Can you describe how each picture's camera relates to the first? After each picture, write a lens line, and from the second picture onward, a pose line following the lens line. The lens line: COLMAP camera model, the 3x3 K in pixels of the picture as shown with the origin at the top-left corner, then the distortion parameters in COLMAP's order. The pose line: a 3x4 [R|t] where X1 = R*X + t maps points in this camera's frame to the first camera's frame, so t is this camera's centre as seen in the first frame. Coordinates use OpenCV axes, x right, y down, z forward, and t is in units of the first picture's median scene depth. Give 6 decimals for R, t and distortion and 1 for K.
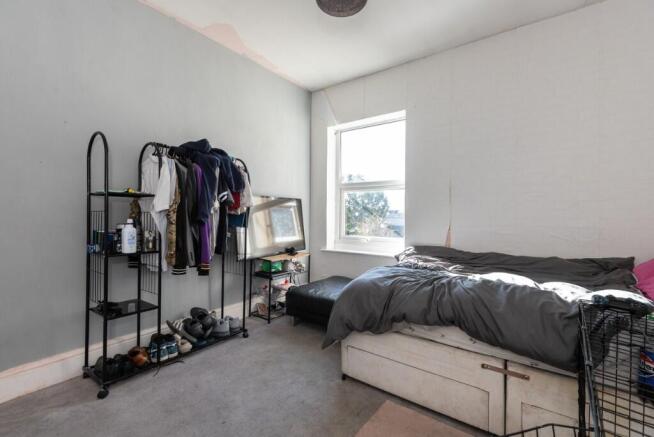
lens RADIAL K [[295.8, 0, 333.3], [0, 295.8, 215.2], [0, 0, 1]] dist [0.026273, -0.011173]
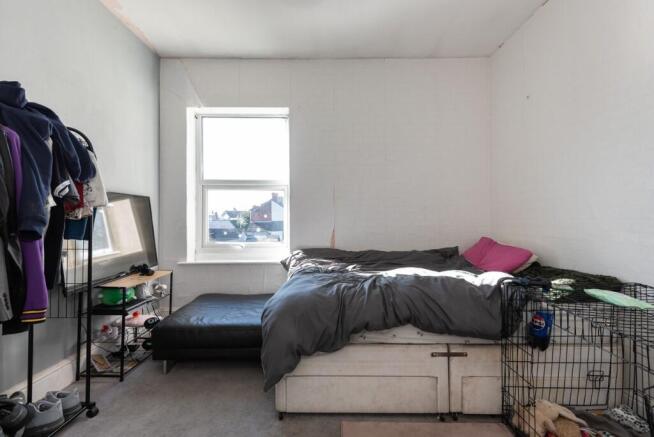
lens RADIAL K [[295.8, 0, 328.2], [0, 295.8, 214.6], [0, 0, 1]] dist [0.026273, -0.011173]
pose [[0.807155, -0.001717, 0.590337, -0.277514], [0.007162, 0.999951, -0.006884, -0.004149], [-0.590296, 0.009784, 0.807127, 0.204175]]
